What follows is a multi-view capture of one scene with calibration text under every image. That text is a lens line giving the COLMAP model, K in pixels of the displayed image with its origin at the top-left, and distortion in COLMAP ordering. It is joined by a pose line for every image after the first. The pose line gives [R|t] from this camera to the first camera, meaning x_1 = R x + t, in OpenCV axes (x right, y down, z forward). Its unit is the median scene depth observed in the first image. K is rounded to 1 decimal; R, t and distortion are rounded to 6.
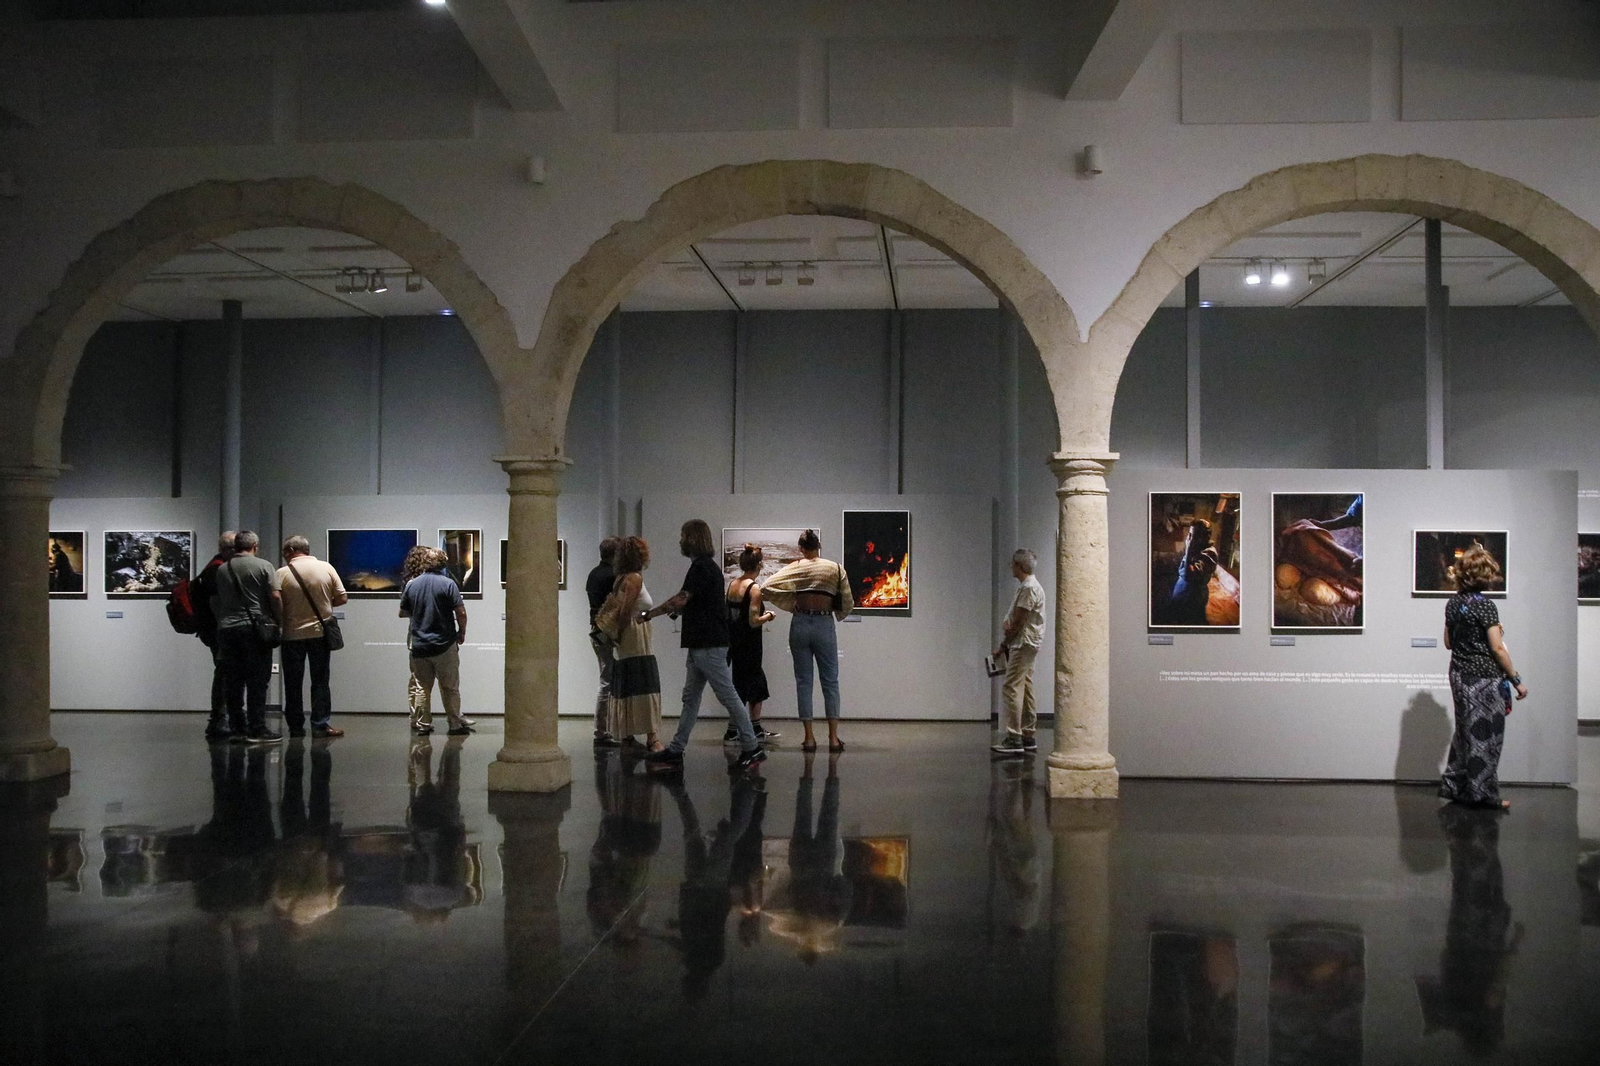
lens RADIAL K [[1285.1, 0, 797.7], [0, 1285.1, 540.1], [0, 0, 1]] dist [0.000663, 0.008041]
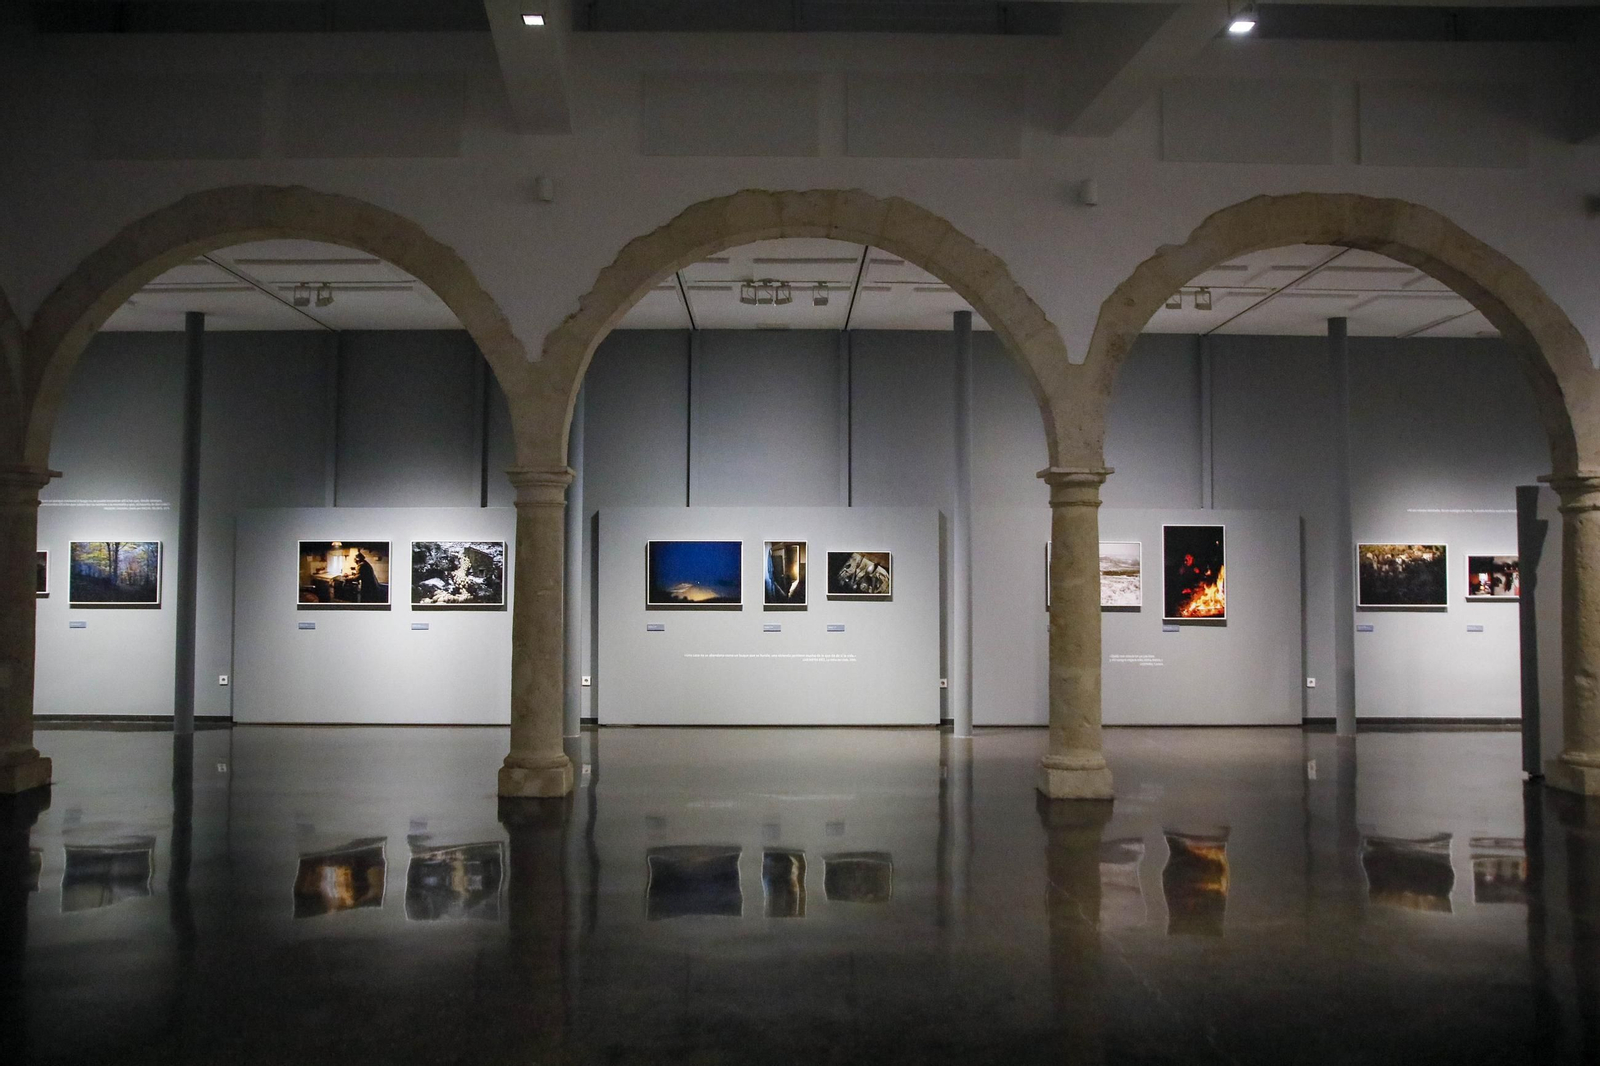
lens RADIAL K [[1285.1, 0, 786.5], [0, 1285.1, 547.8], [0, 0, 1]] dist [0.000663, 0.008041]
pose [[0.992250, 0.005270, 0.124145, -0.379145], [-0.004101, 0.999945, -0.009666, 0.006591], [-0.124189, 0.009082, 0.992217, 0.001685]]
